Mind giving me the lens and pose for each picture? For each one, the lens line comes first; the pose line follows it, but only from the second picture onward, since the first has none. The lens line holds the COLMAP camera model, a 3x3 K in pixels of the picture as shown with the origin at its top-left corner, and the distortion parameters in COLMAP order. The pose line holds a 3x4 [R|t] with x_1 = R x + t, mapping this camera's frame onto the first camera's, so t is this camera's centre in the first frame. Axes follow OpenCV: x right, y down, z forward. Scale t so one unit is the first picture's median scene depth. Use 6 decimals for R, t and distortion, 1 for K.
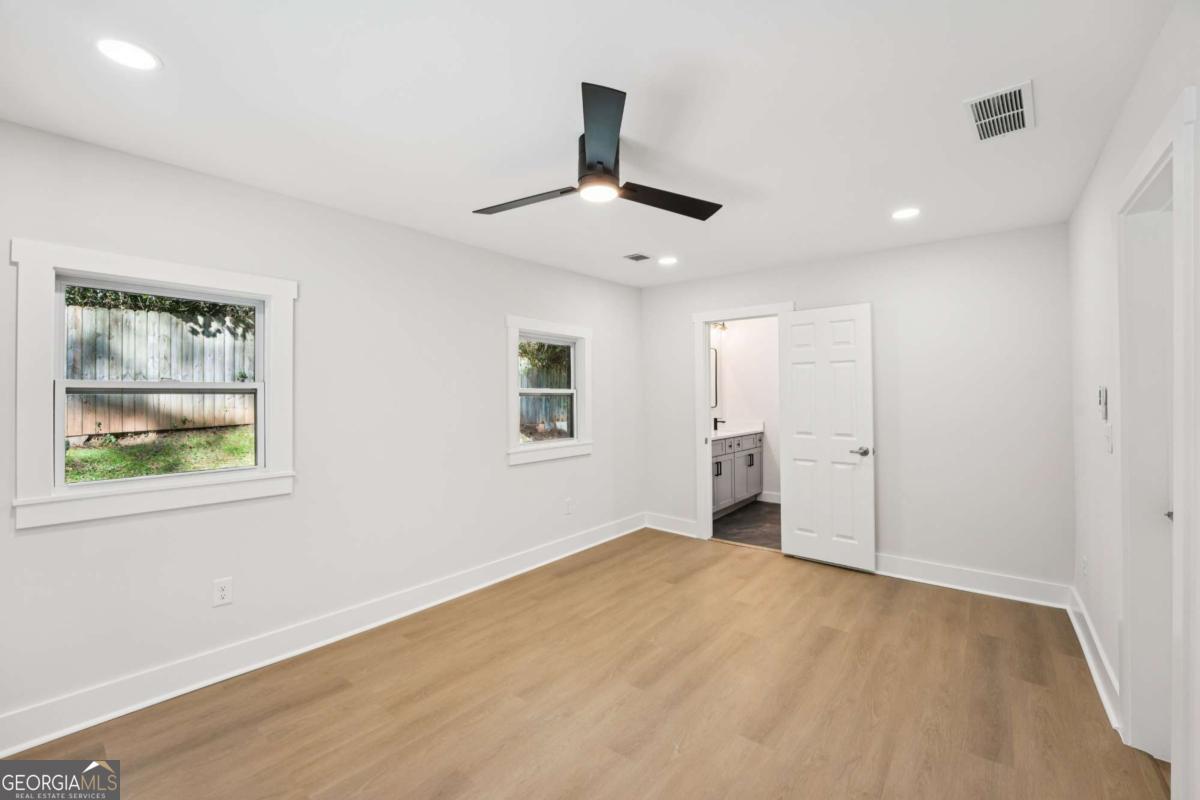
lens RADIAL K [[494.0, 0, 589.9], [0, 494.0, 391.9], [0, 0, 1]] dist [-0.028571, 0.000268]
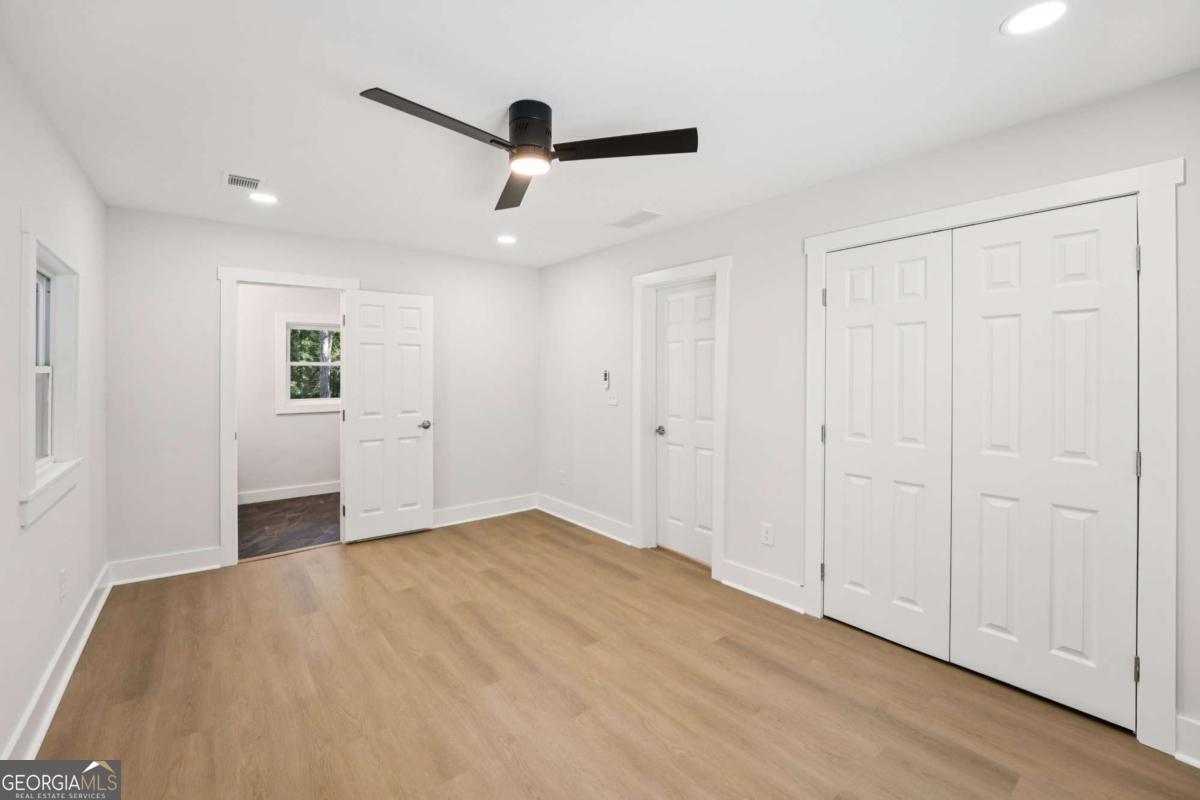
lens RADIAL K [[502.0, 0, 587.5], [0, 502.0, 372.3], [0, 0, 1]] dist [-0.018669, 0.000027]
pose [[0.222669, 0.002702, 0.974890, -0.583598], [-0.006676, 0.999977, -0.001246, -0.002925], [-0.974871, -0.006231, 0.222681, 0.432858]]
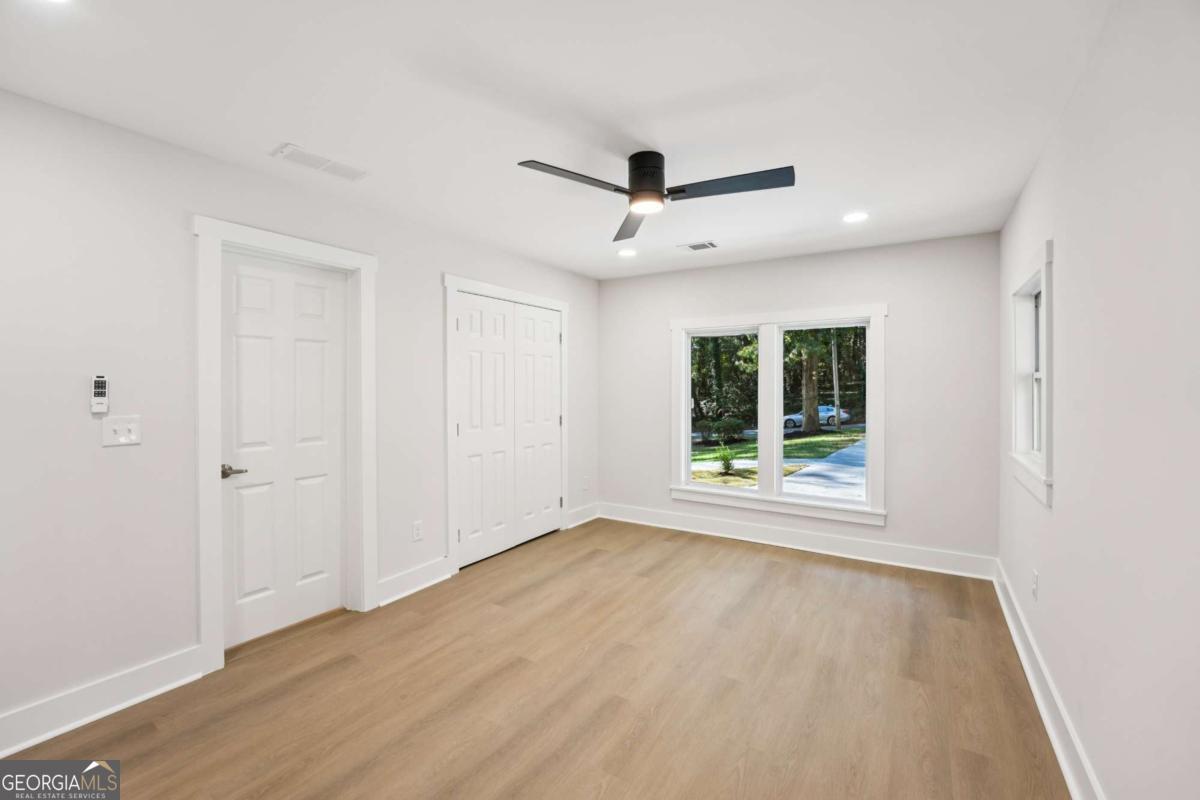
lens RADIAL K [[488.6, 0, 595.0], [0, 488.6, 393.1], [0, 0, 1]] dist [-0.027945, -0.000070]
pose [[-0.994323, 0.002247, -0.106384, 0.172381], [0.001603, 0.999980, 0.006133, 0.010313], [0.106396, 0.005928, -0.994306, 1.363443]]
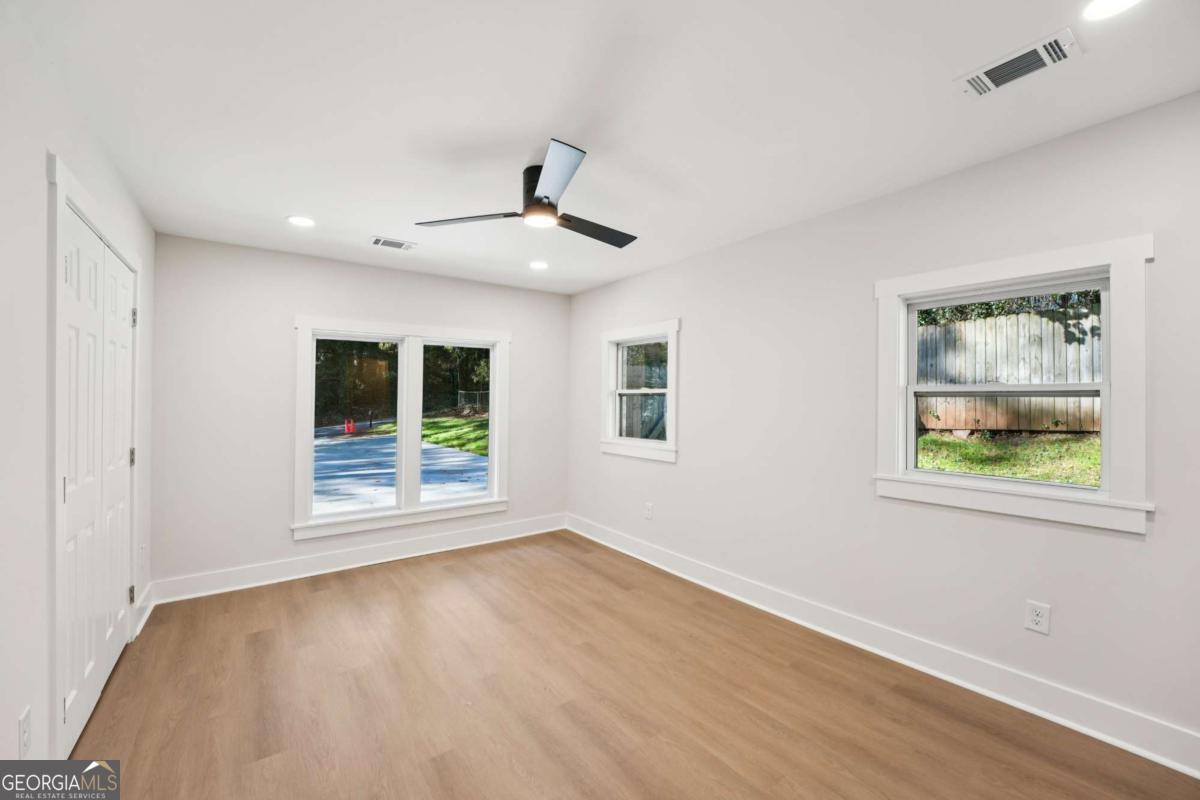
lens RADIAL K [[488.5, 0, 600.0], [0, 488.5, 400.0], [0, 0, 1]] dist [-0.035184, 0.000054]
pose [[-0.245584, 0.003870, -0.969368, 0.702064], [0.012400, 0.999923, 0.000850, 0.010626], [0.969296, -0.011811, -0.245613, 0.927698]]
